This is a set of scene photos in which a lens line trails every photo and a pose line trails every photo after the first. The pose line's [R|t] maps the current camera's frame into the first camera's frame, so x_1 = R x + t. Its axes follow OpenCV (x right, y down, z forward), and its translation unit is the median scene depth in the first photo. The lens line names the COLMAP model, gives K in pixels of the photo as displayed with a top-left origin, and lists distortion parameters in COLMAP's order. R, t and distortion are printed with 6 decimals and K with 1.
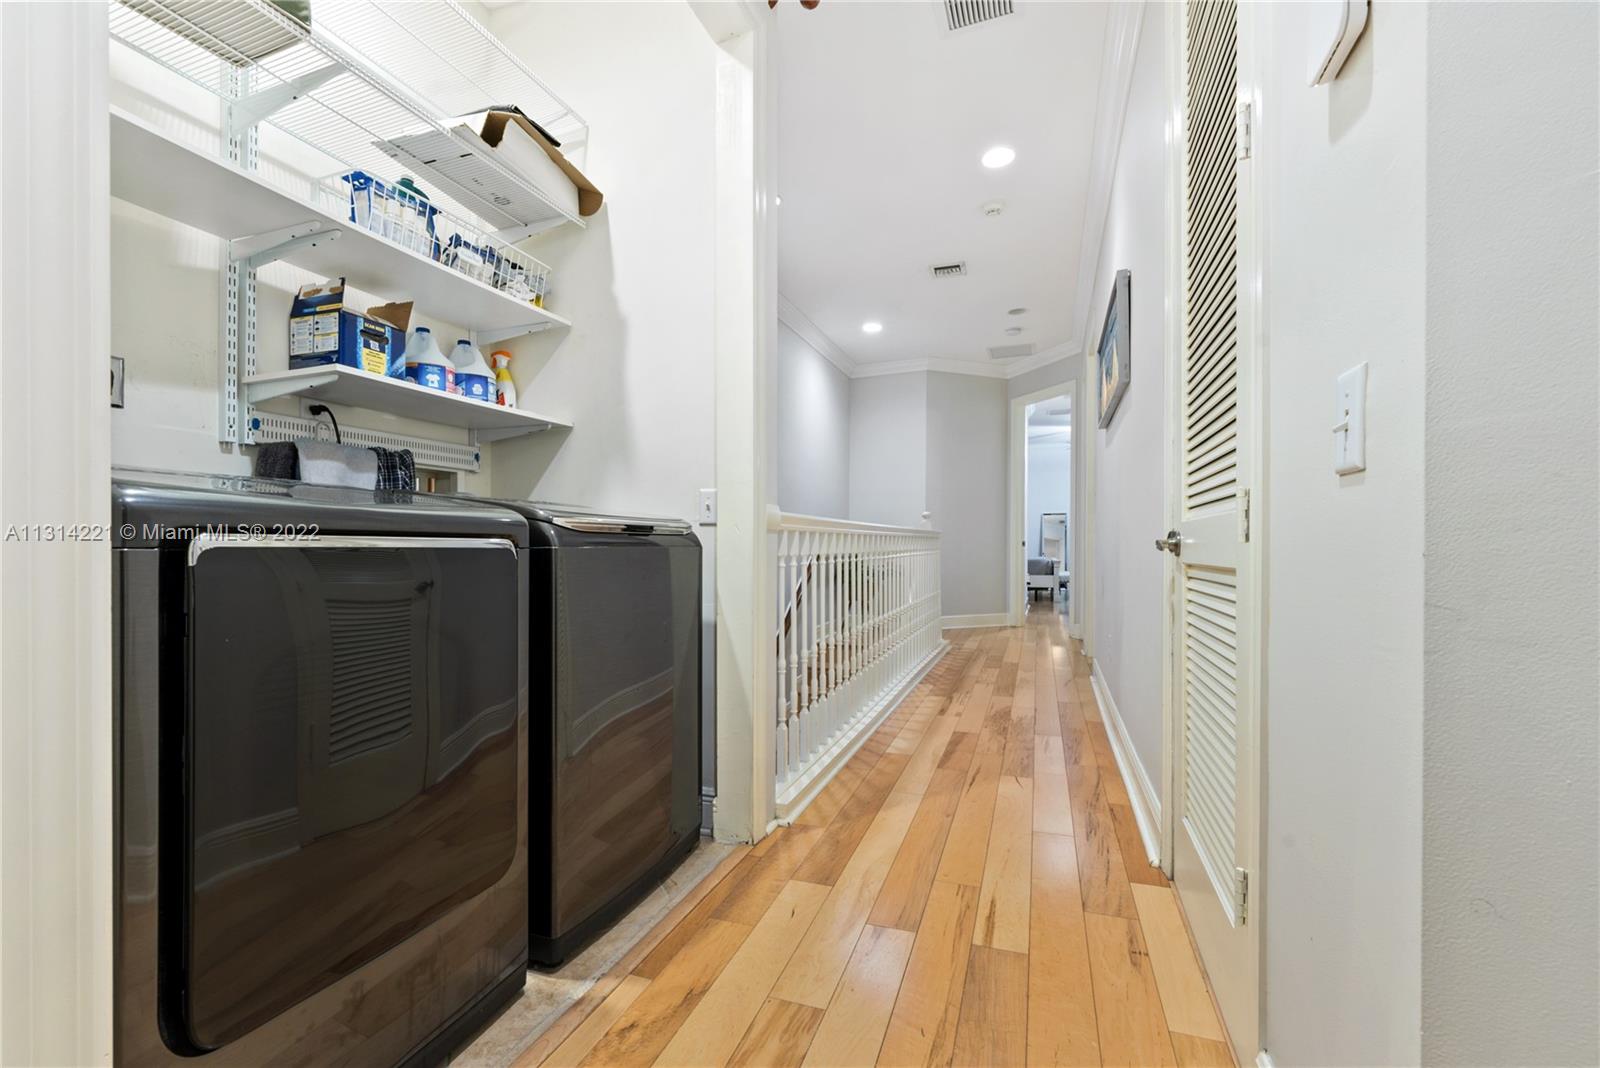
lens RADIAL K [[674.4, 0, 798.2], [0, 674.4, 556.3], [0, 0, 1]] dist [-0.013837, -0.000090]
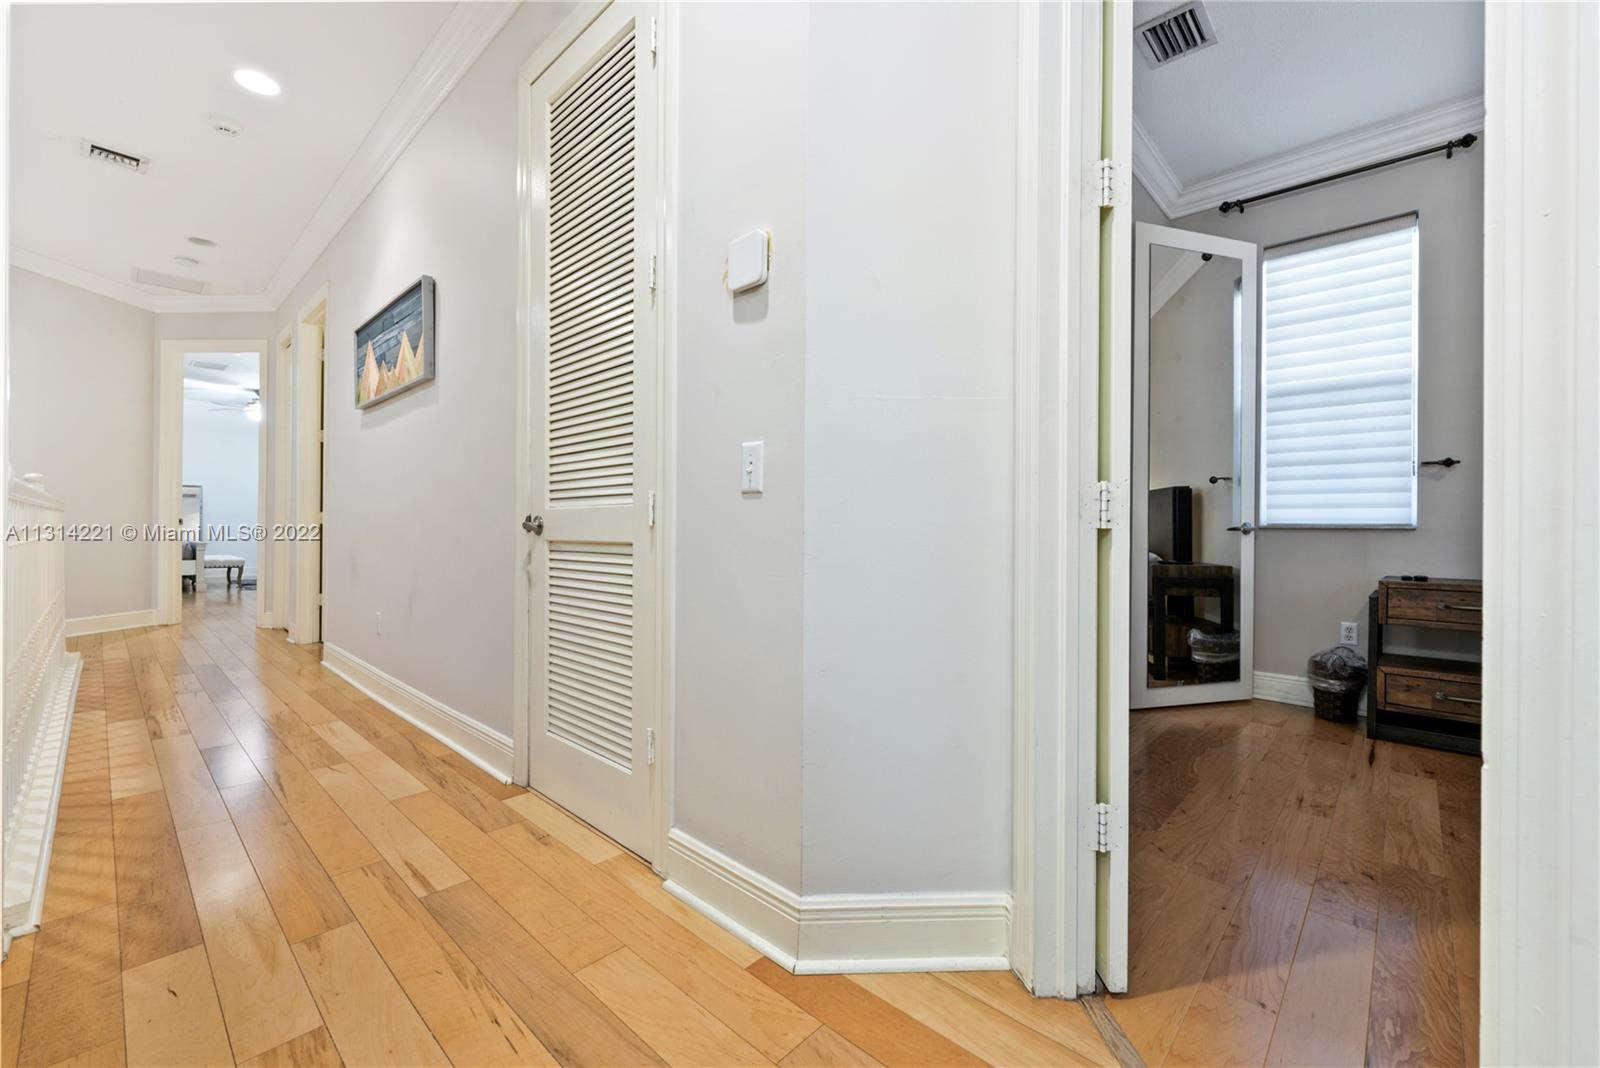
lens RADIAL K [[648.9, 0, 800.0], [0, 648.9, 534.0], [0, 0, 1]] dist [-0.000296, 0.000003]
pose [[0.385232, 0.002099, 0.922817, -0.330700], [0.002345, 0.999992, -0.003253, 0.001991], [-0.922817, 0.003418, 0.385224, 0.028712]]
